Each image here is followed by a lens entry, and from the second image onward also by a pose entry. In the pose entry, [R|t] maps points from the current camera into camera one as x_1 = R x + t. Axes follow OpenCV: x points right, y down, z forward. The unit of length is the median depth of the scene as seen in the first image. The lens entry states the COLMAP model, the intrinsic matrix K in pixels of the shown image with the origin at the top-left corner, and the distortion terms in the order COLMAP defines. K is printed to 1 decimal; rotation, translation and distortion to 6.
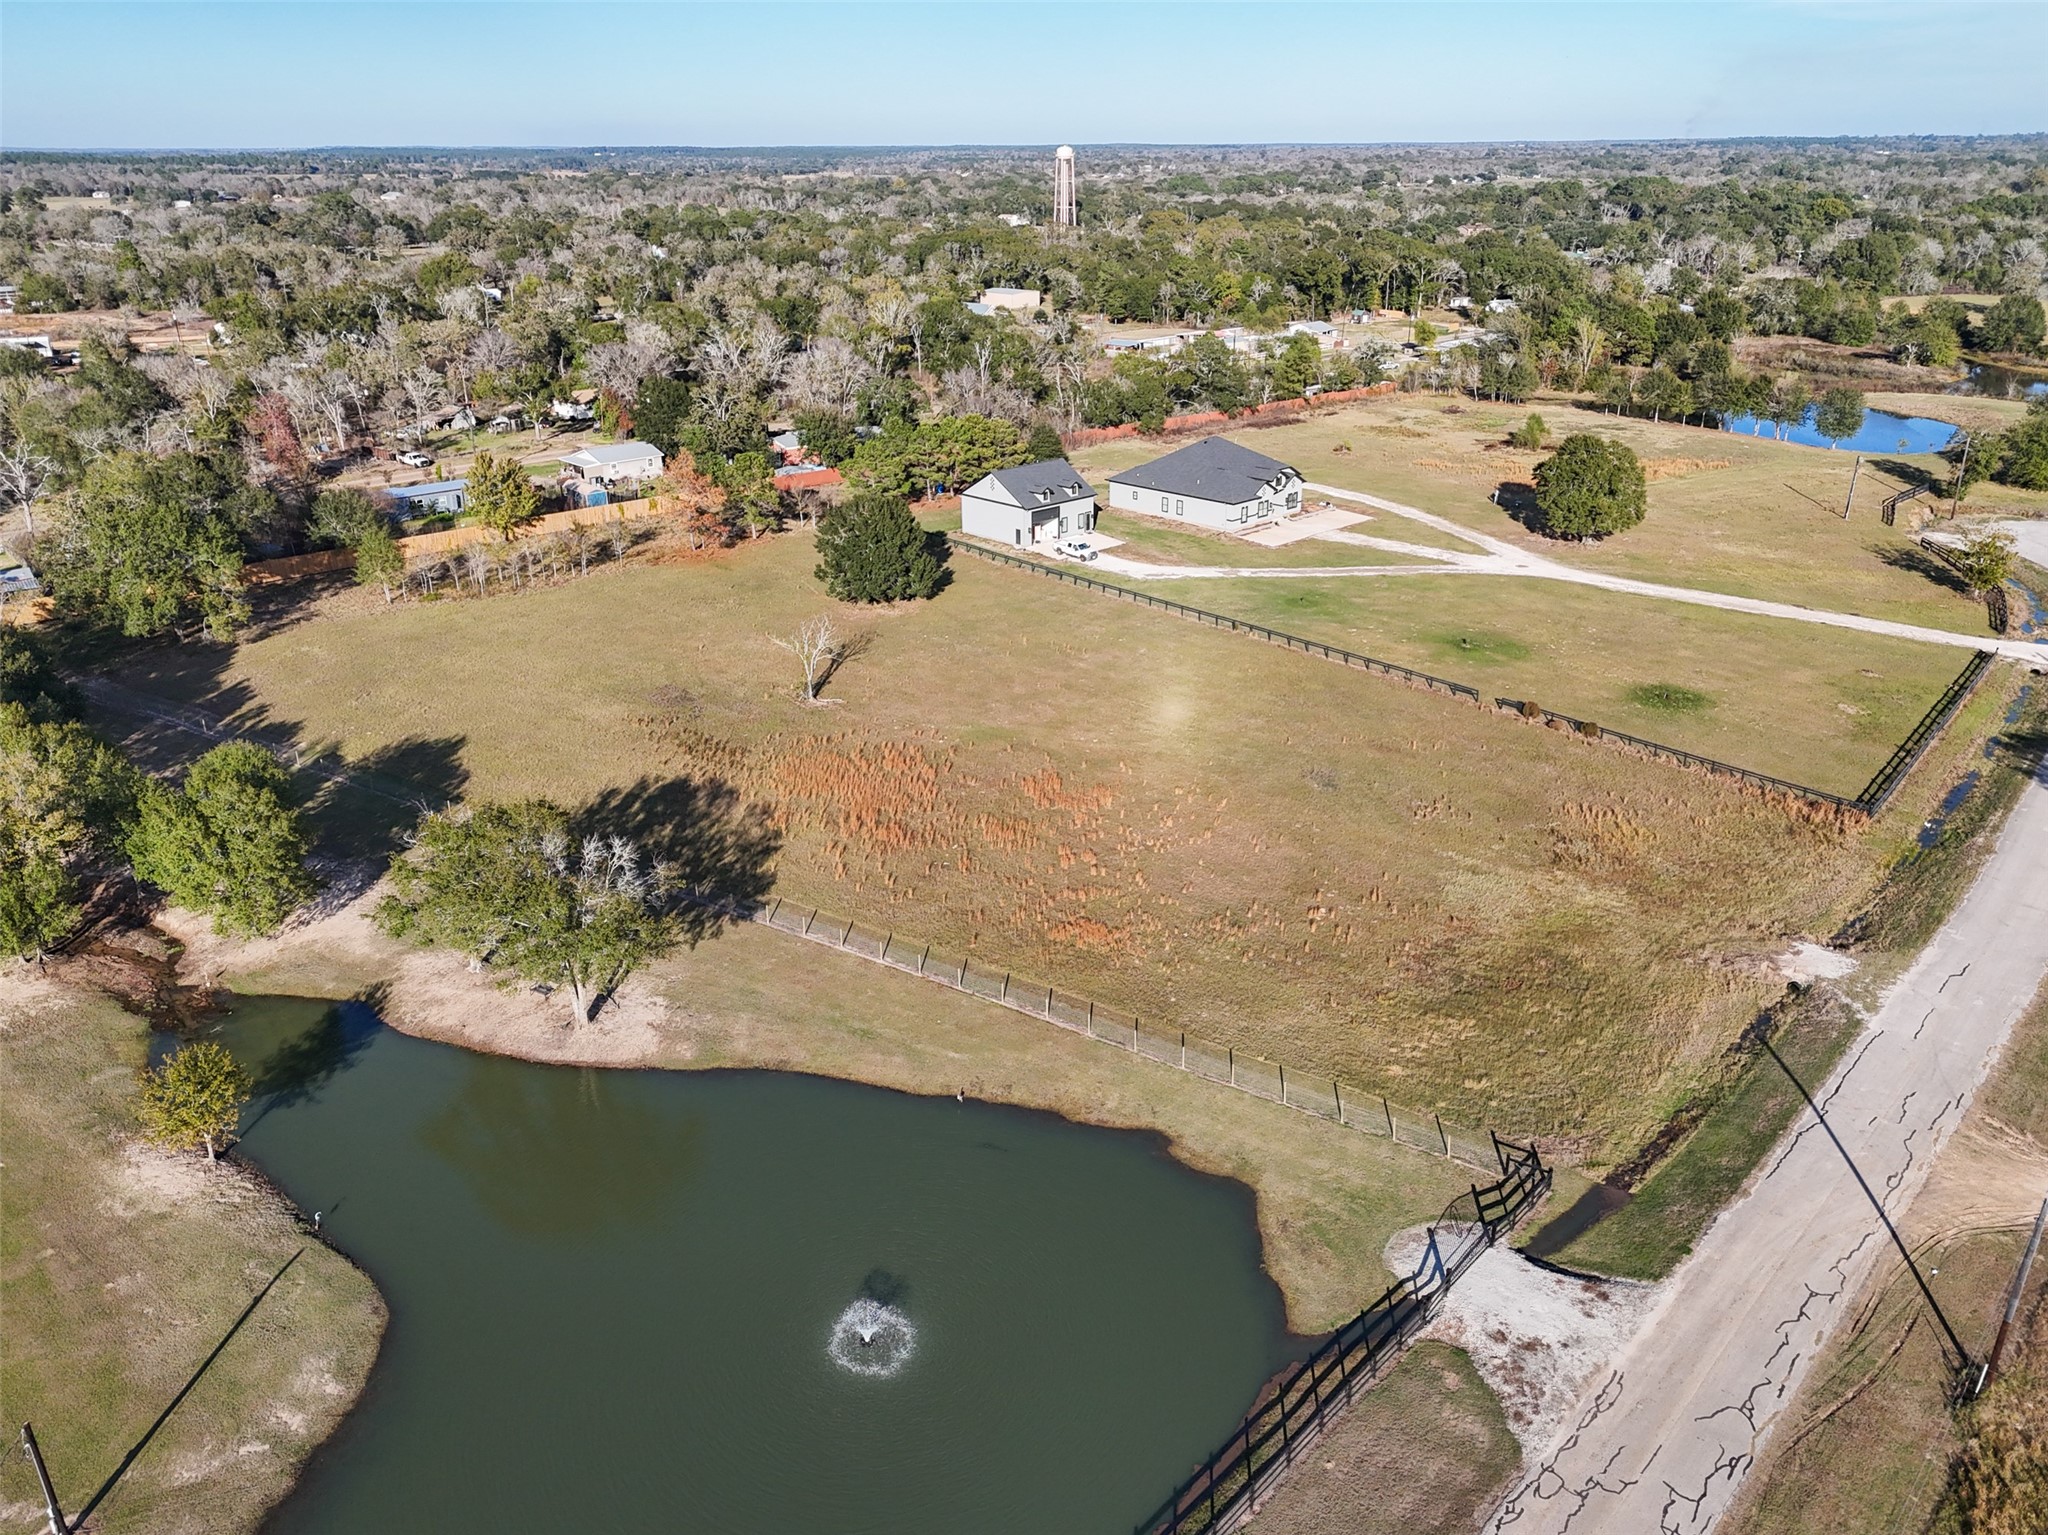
lens RADIAL K [[1501.4, 0, 1020.9], [0, 1501.4, 776.7], [0, 0, 1]] dist [0.073517, -0.063399]
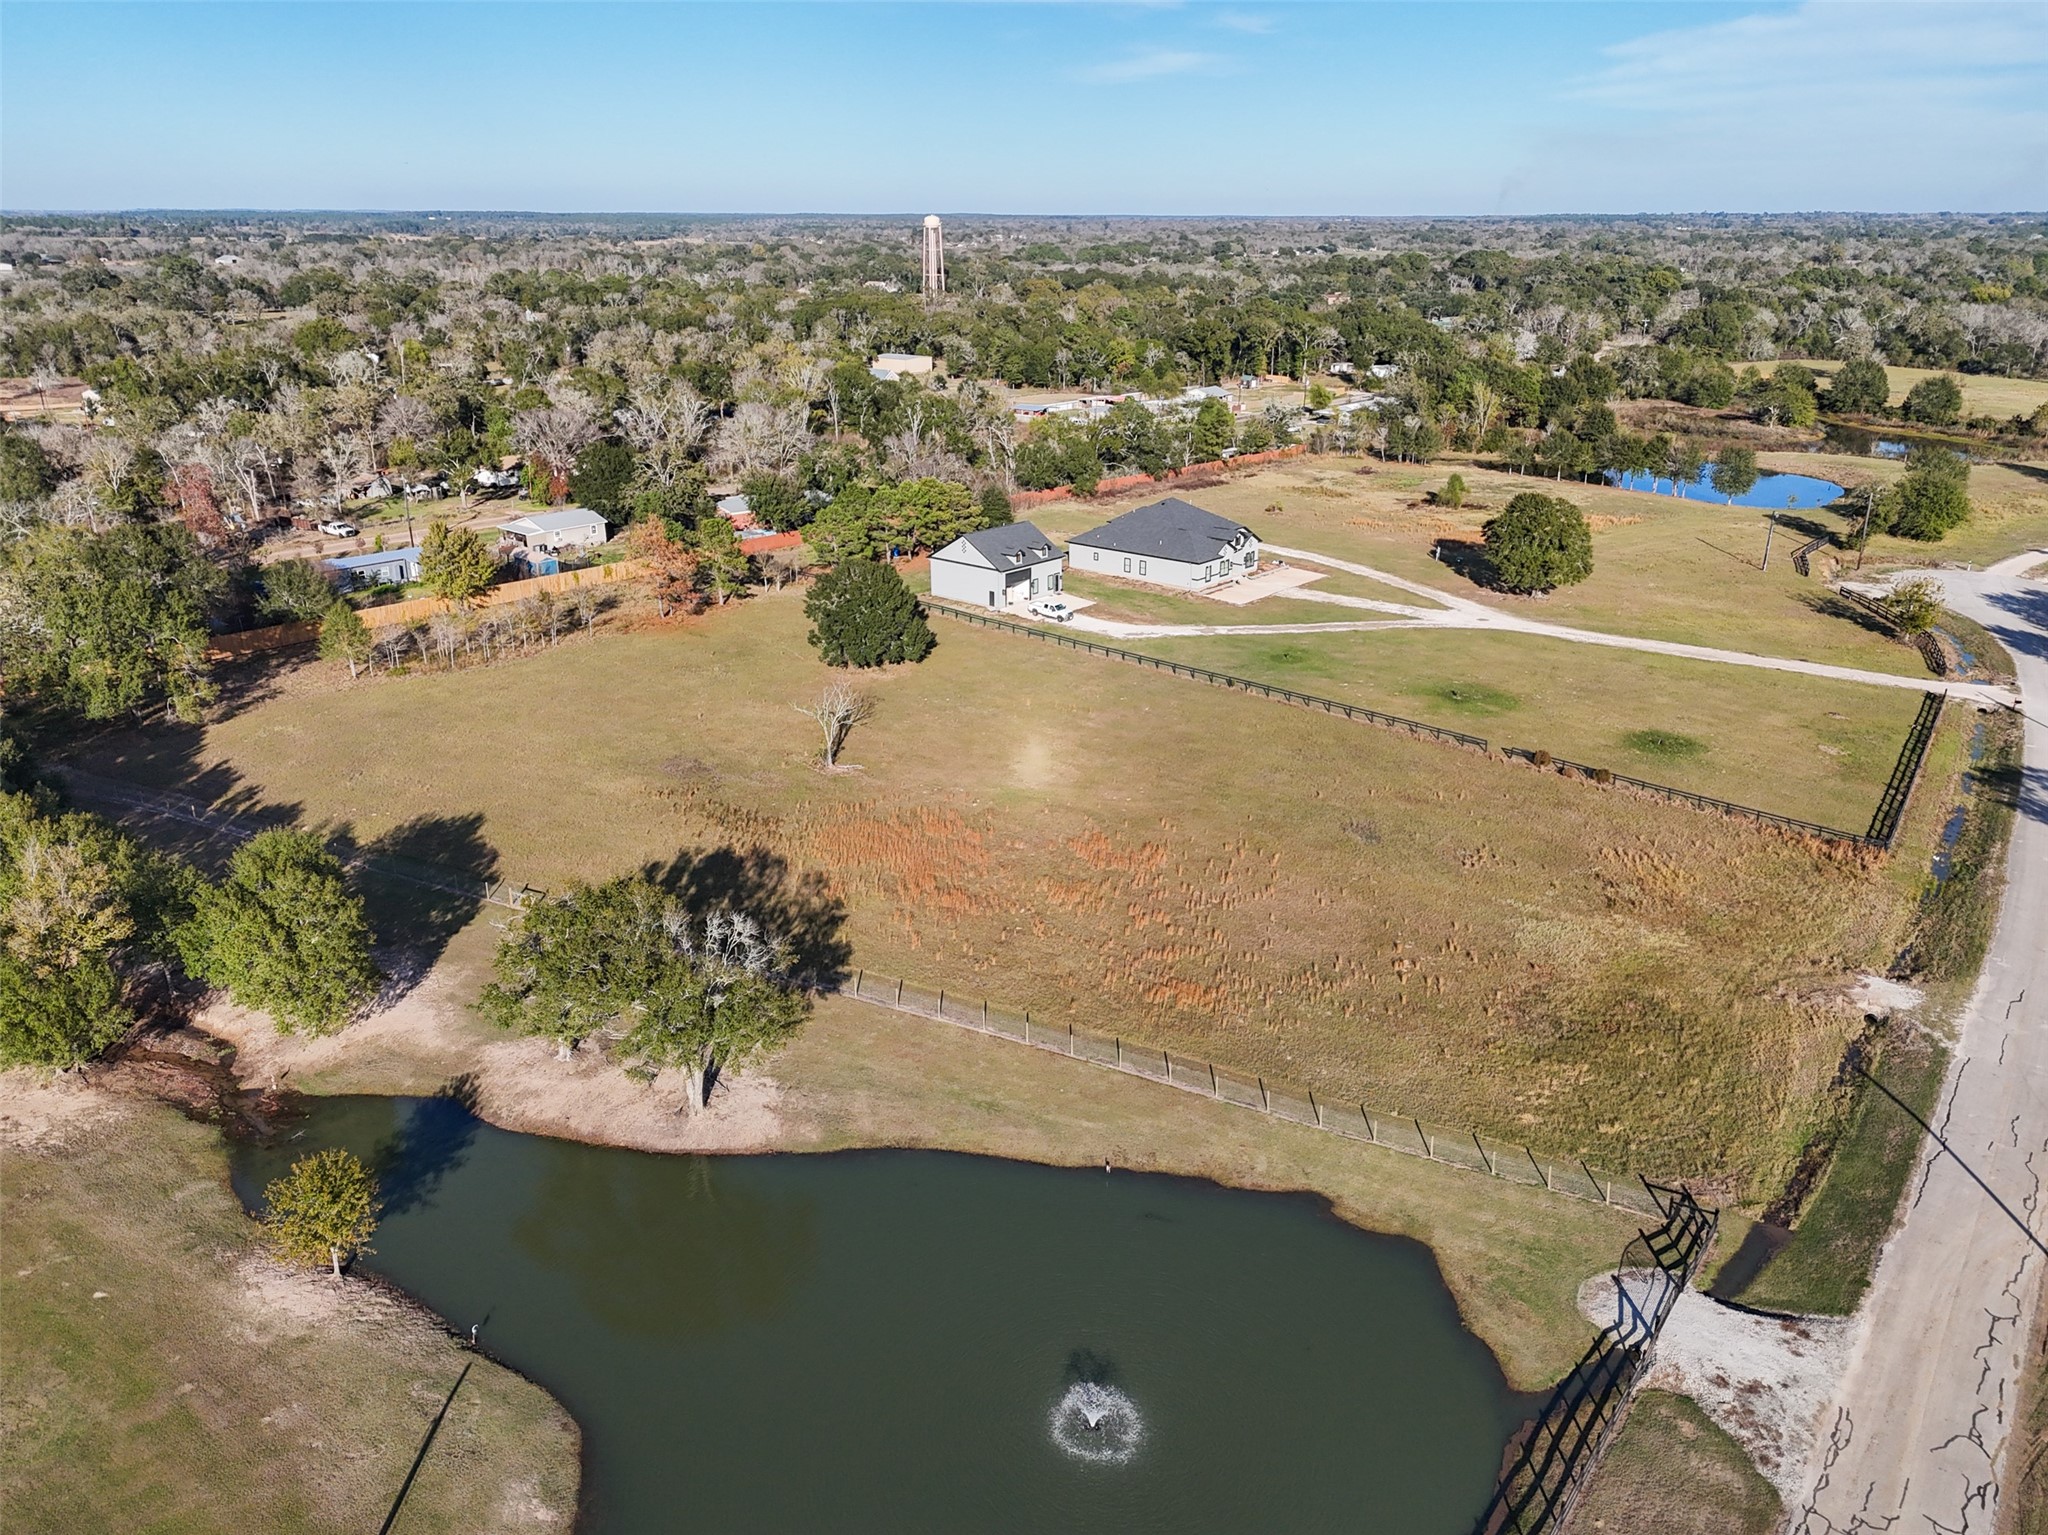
lens RADIAL K [[1501.4, 0, 1019.8], [0, 1501.4, 776.8], [0, 0, 1]] dist [0.073517, -0.063399]
pose [[0.995132, -0.027181, 0.094726, -0.119085], [0.030880, 0.998808, -0.037797, -0.003808], [-0.093585, 0.040538, 0.994786, 0.011033]]
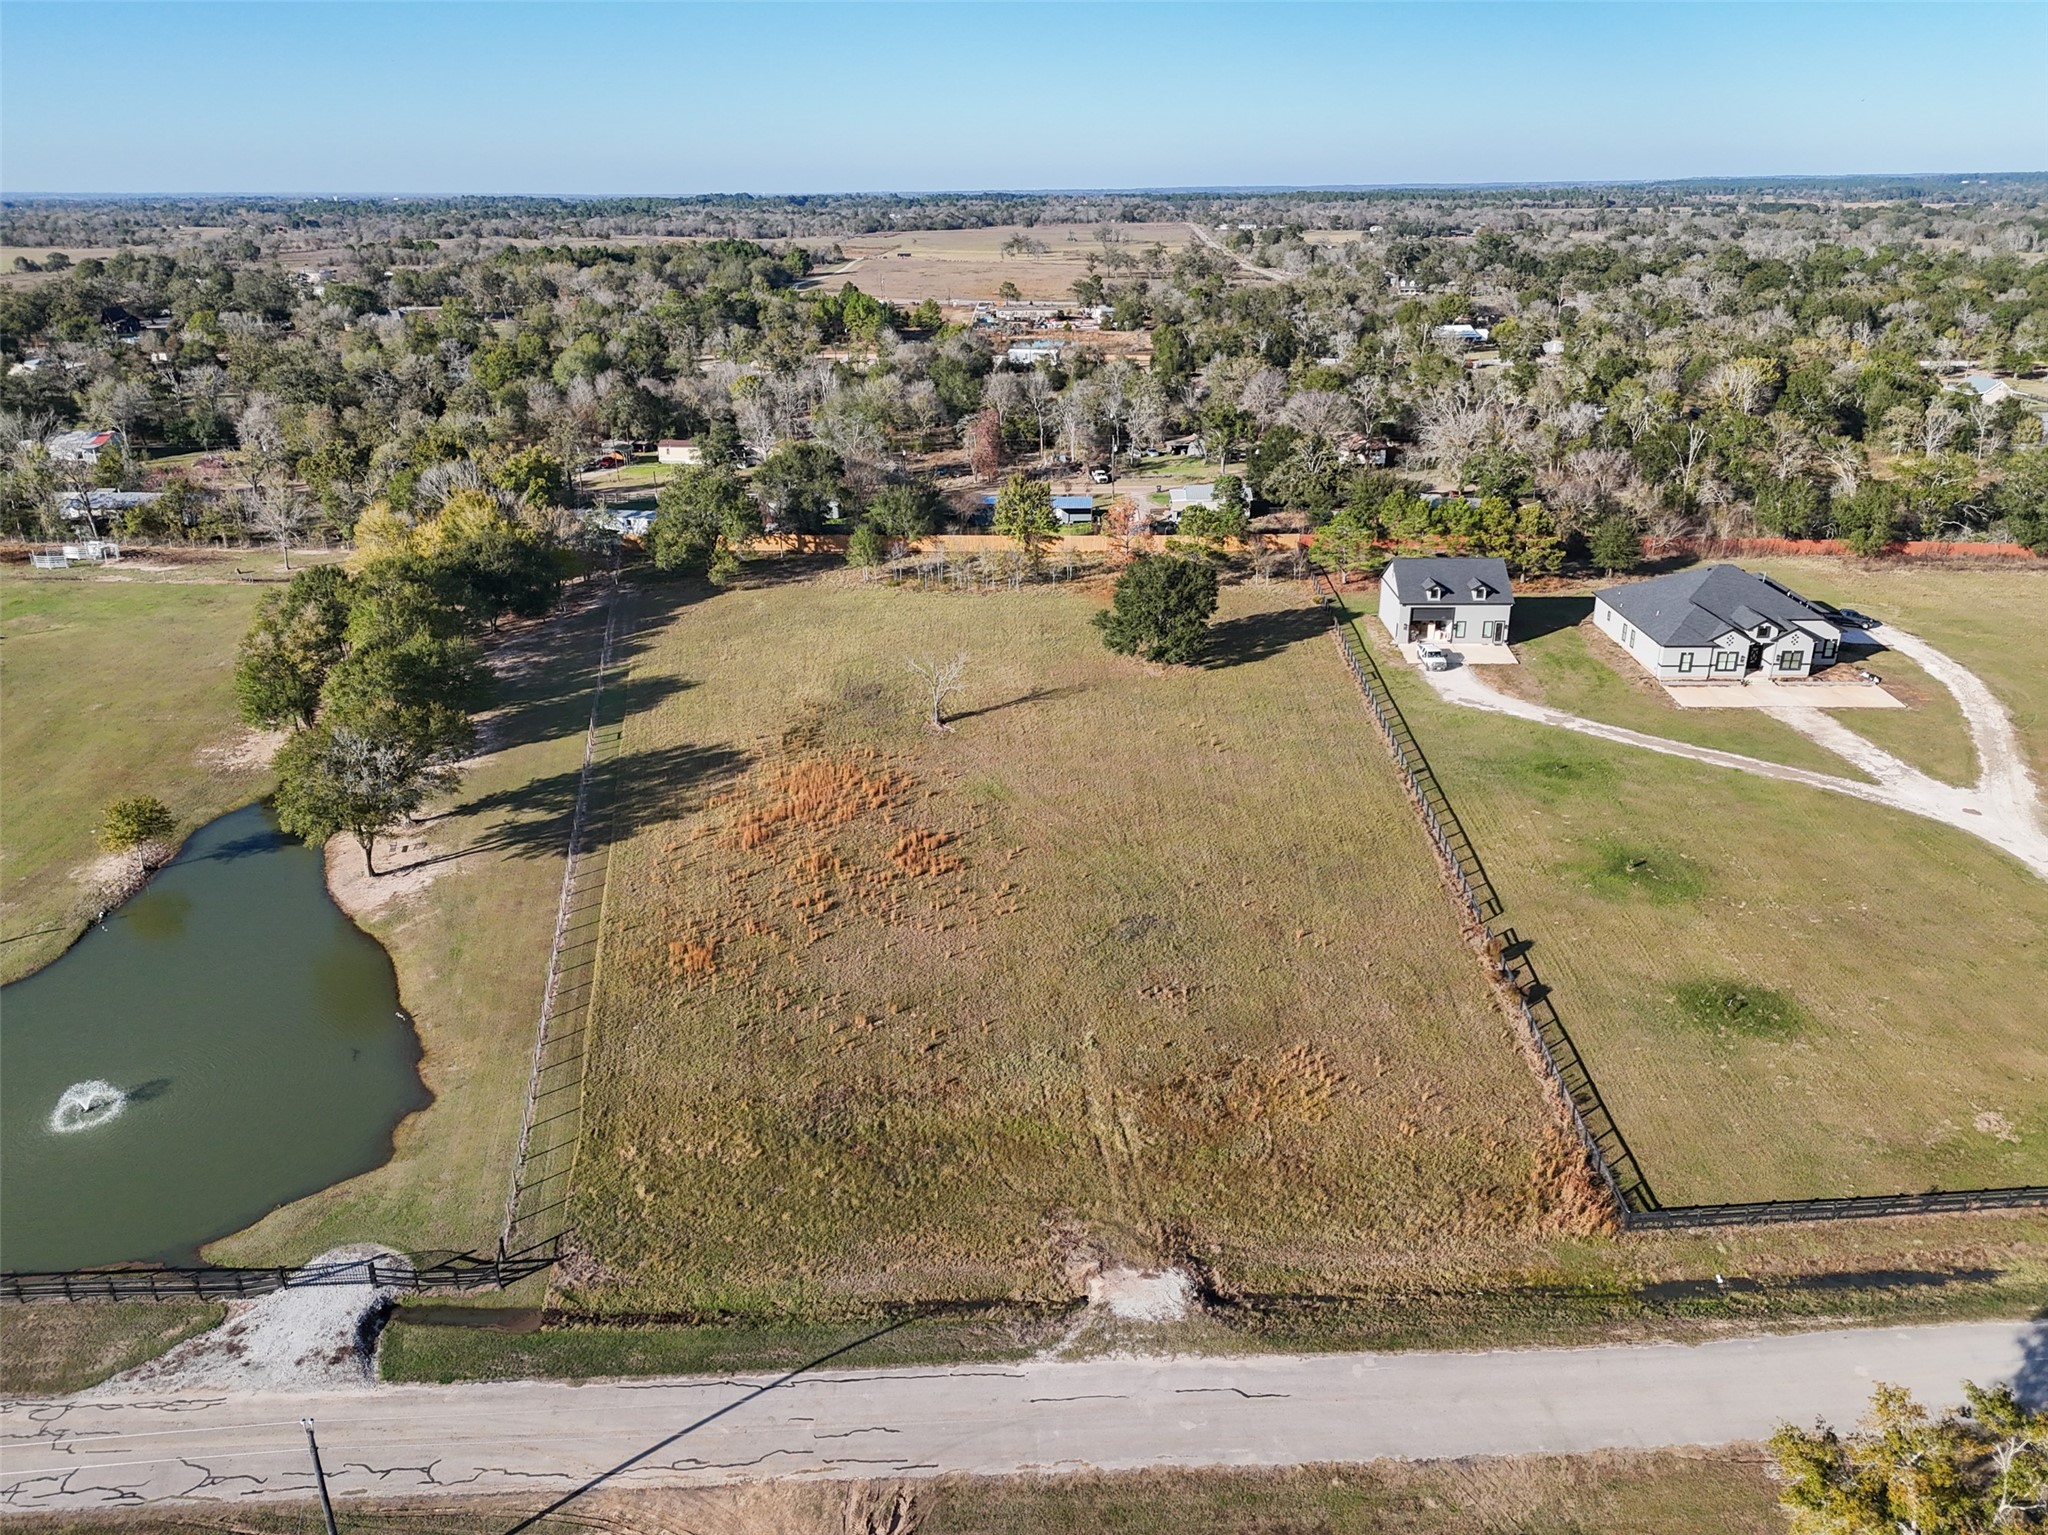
lens RADIAL K [[1501.4, 0, 1025.7], [0, 1501.4, 766.3], [0, 0, 1]] dist [0.073517, -0.063399]
pose [[0.700441, 0.256277, -0.666111, 0.695639], [-0.271247, 0.958865, 0.083683, -0.141246], [0.660157, 0.122066, 0.741143, 0.259045]]
